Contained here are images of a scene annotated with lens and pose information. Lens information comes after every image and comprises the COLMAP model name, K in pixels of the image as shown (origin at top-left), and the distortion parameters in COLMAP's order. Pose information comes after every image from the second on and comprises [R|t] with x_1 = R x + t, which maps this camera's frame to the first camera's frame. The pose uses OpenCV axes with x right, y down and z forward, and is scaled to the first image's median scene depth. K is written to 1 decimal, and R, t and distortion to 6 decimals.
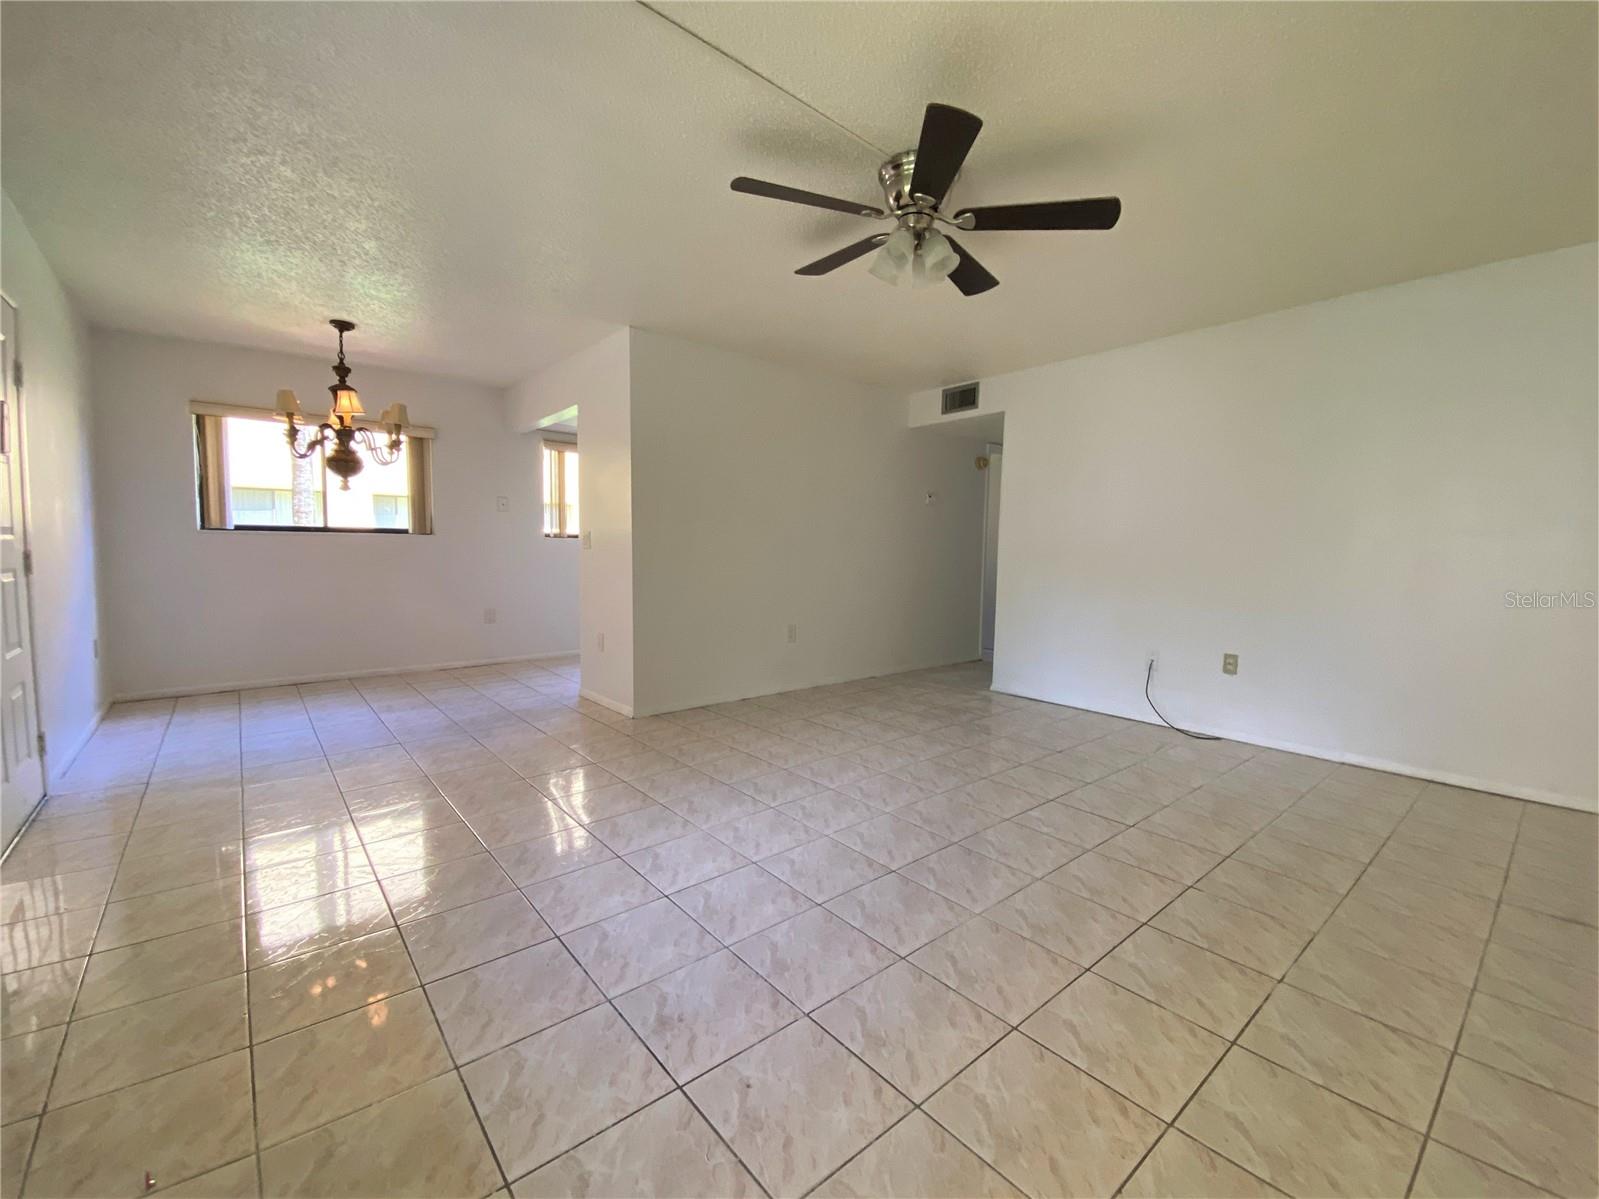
lens RADIAL K [[663.9, 0, 799.7], [0, 663.9, 605.1], [0, 0, 1]] dist [0.001247, 0.000160]
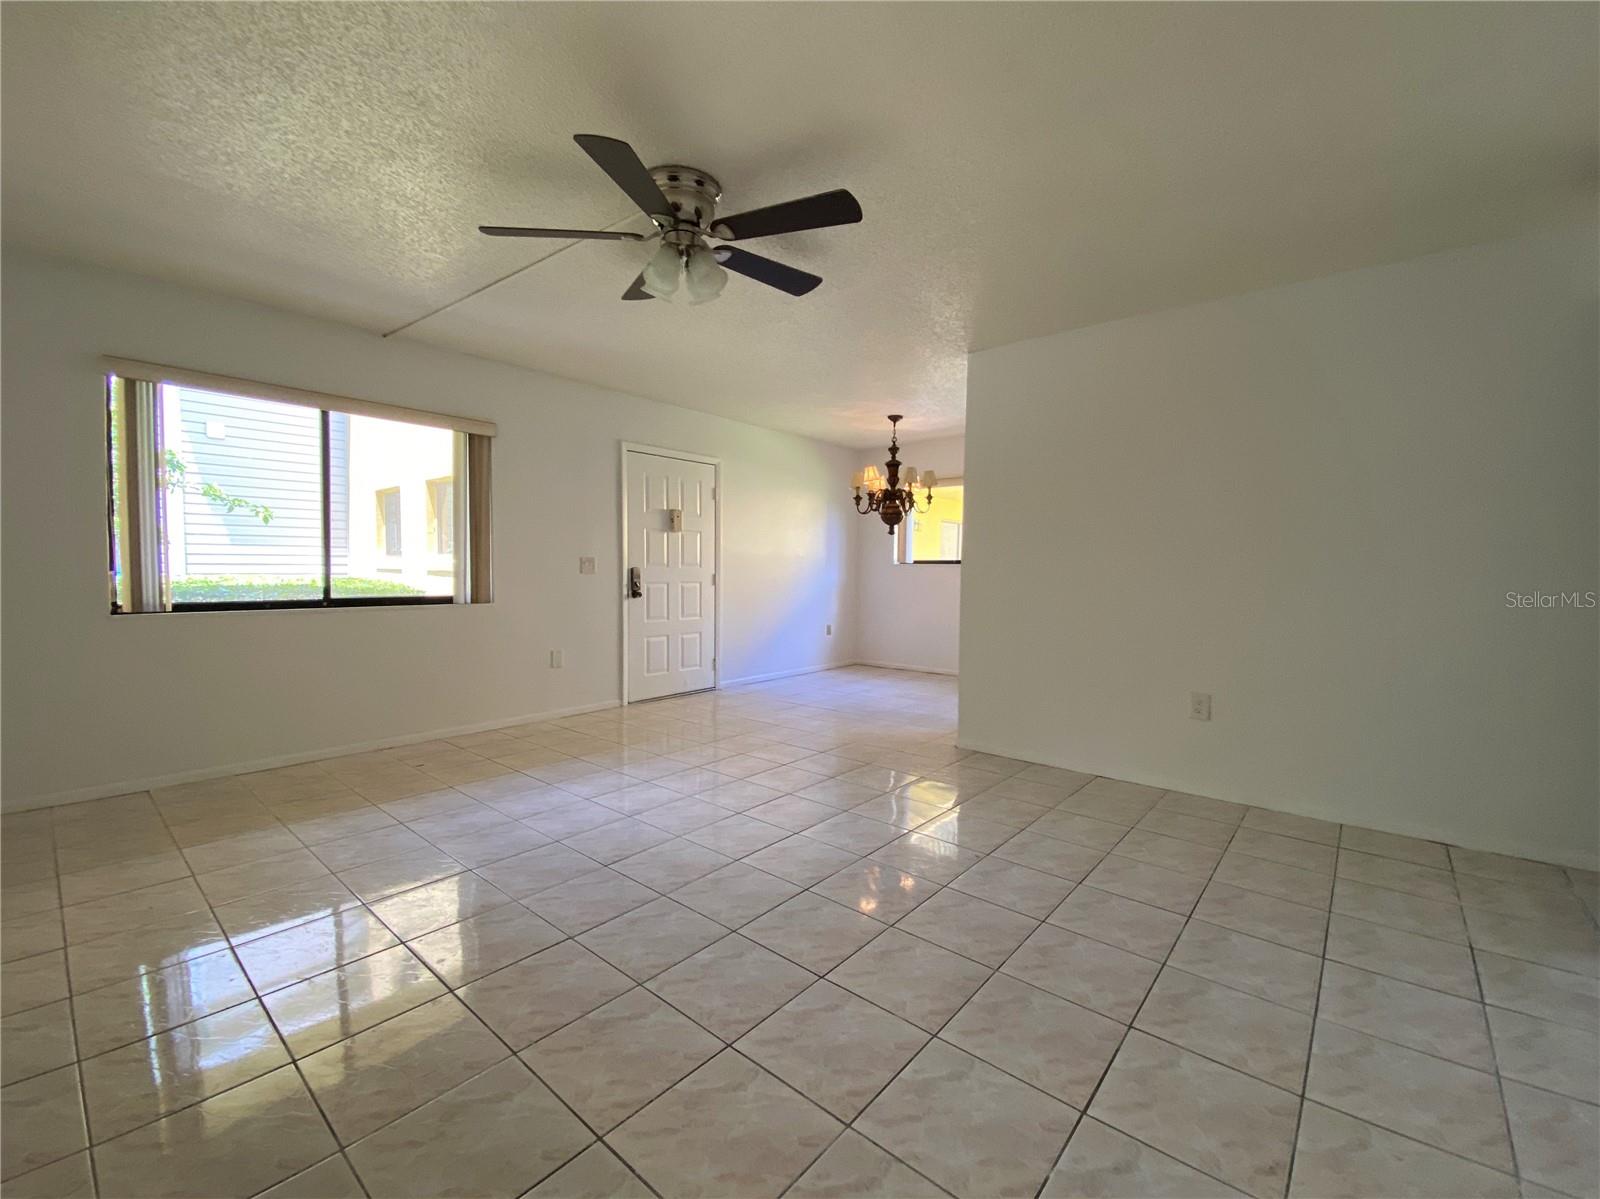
lens RADIAL K [[664.3, 0, 814.1], [0, 664.3, 598.4], [0, 0, 1]] dist [0.001247, 0.000160]
pose [[0.194179, 0.039759, -0.980160, 0.594599], [-0.111055, 0.993646, 0.018305, -0.039966], [0.974660, 0.105297, 0.197361, 0.513818]]
